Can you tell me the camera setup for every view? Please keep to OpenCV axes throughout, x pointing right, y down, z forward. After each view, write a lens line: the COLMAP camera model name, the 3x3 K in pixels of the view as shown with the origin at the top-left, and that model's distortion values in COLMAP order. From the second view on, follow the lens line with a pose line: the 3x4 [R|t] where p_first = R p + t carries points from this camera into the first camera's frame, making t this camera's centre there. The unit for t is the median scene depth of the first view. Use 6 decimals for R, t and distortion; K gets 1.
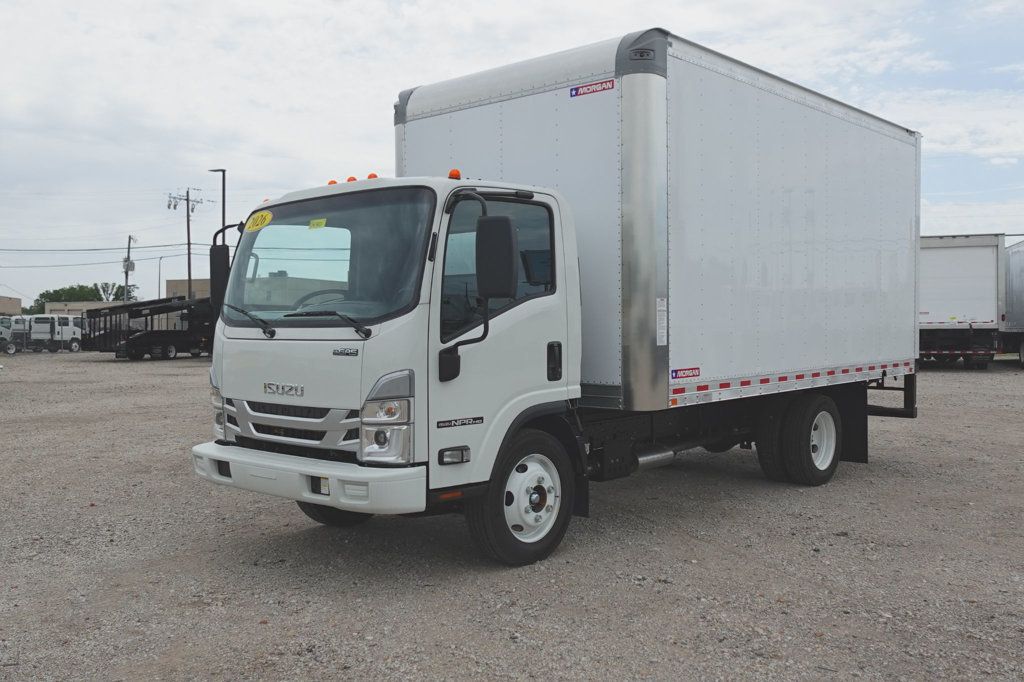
lens RADIAL K [[939.4, 0, 514.1], [0, 939.4, 340.5], [0, 0, 1]] dist [-0.009025, 0.009402]
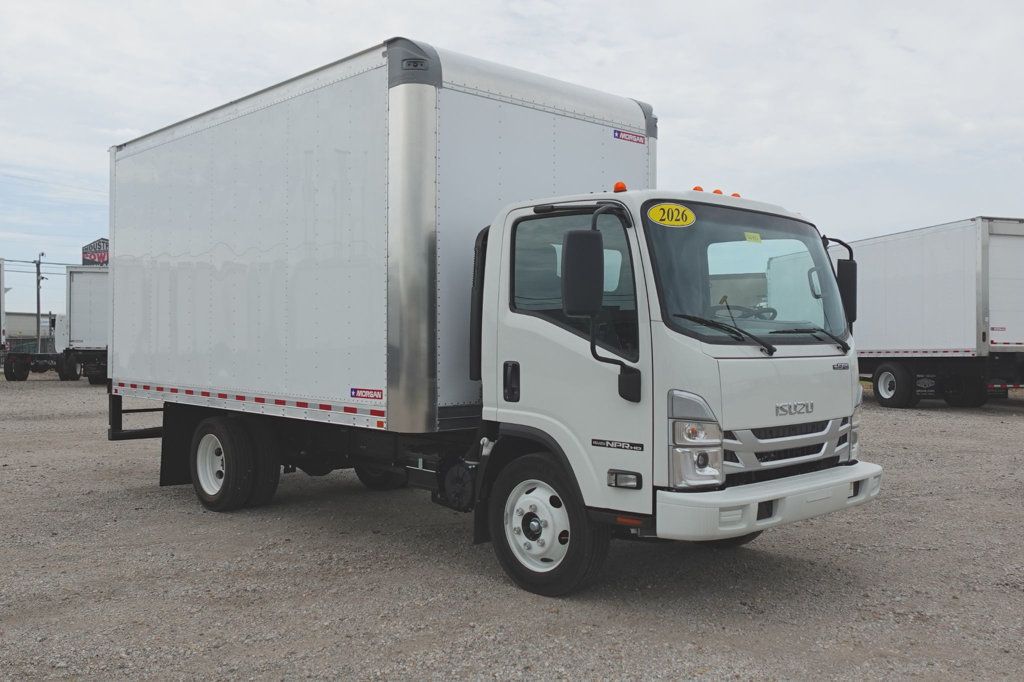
lens RADIAL K [[939.4, 0, 514.1], [0, 939.4, 340.5], [0, 0, 1]] dist [-0.009025, 0.009402]
pose [[0.091918, 0.005693, 0.995750, -1.130921], [0.020542, 0.999760, -0.007613, -0.015028], [-0.995555, 0.021155, 0.091779, 1.098431]]
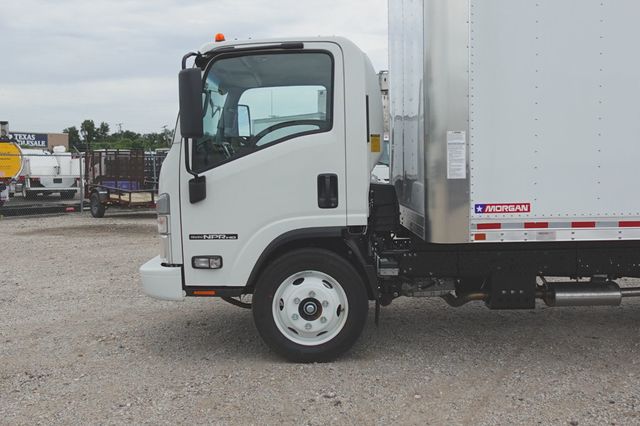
lens RADIAL K [[587.1, 0, 321.3], [0, 587.1, 212.7], [0, 0, 1]] dist [-0.009025, 0.009402]
pose [[0.686960, 0.044261, -0.725346, 0.529692], [-0.010399, 0.998640, 0.051089, 0.011516], [0.726620, -0.027553, 0.686486, 0.490918]]
